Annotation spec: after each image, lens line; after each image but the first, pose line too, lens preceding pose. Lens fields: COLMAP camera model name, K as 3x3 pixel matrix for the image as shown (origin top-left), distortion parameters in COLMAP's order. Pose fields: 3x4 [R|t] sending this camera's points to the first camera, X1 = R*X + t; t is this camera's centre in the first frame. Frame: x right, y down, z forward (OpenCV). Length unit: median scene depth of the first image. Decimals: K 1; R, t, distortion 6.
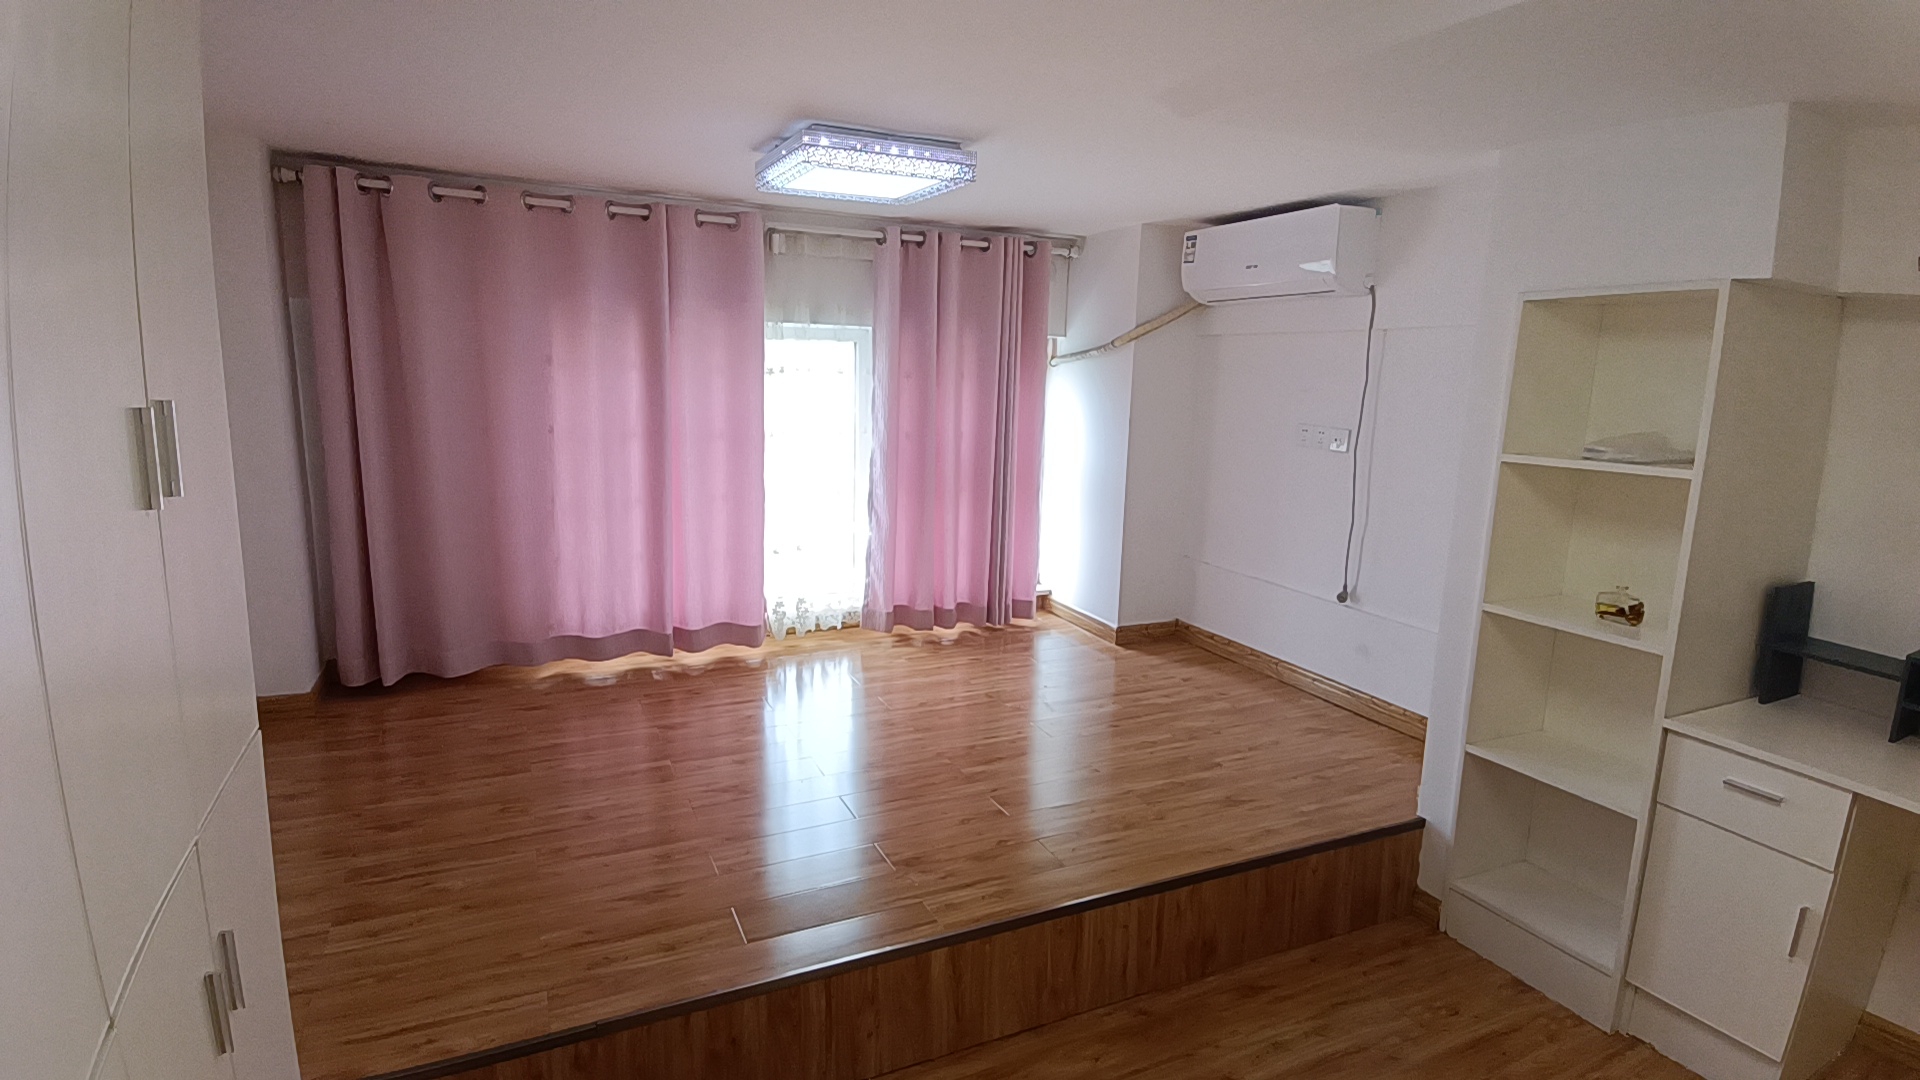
lens RADIAL K [[954.1, 0, 962.7], [0, 954.1, 541.1], [0, 0, 1]] dist [0.003793, -0.000385]
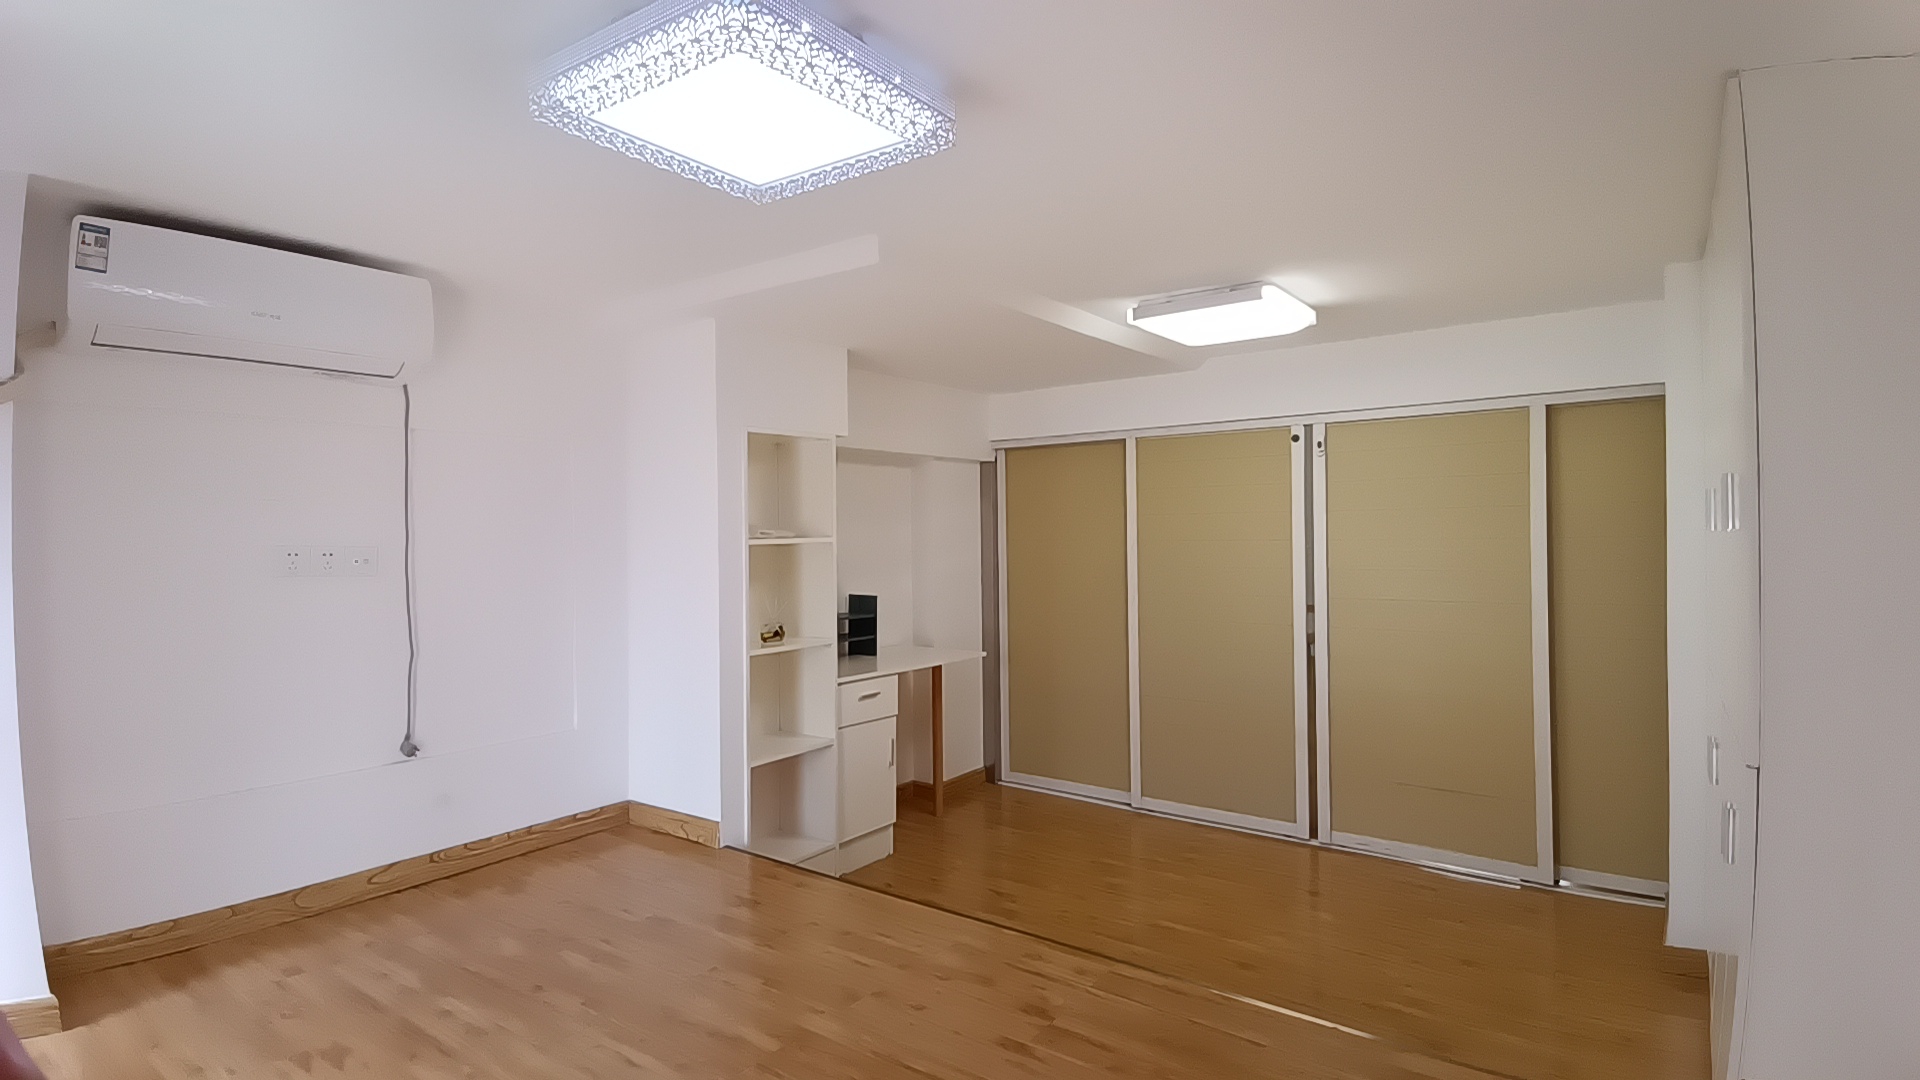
lens RADIAL K [[954.1, 0, 960.5], [0, 954.1, 523.7], [0, 0, 1]] dist [0.003793, -0.000385]
pose [[-0.477817, -0.029032, 0.877979, -0.561515], [0.146224, 0.982882, 0.112080, -0.160385], [-0.866204, 0.181936, -0.465393, 0.987236]]
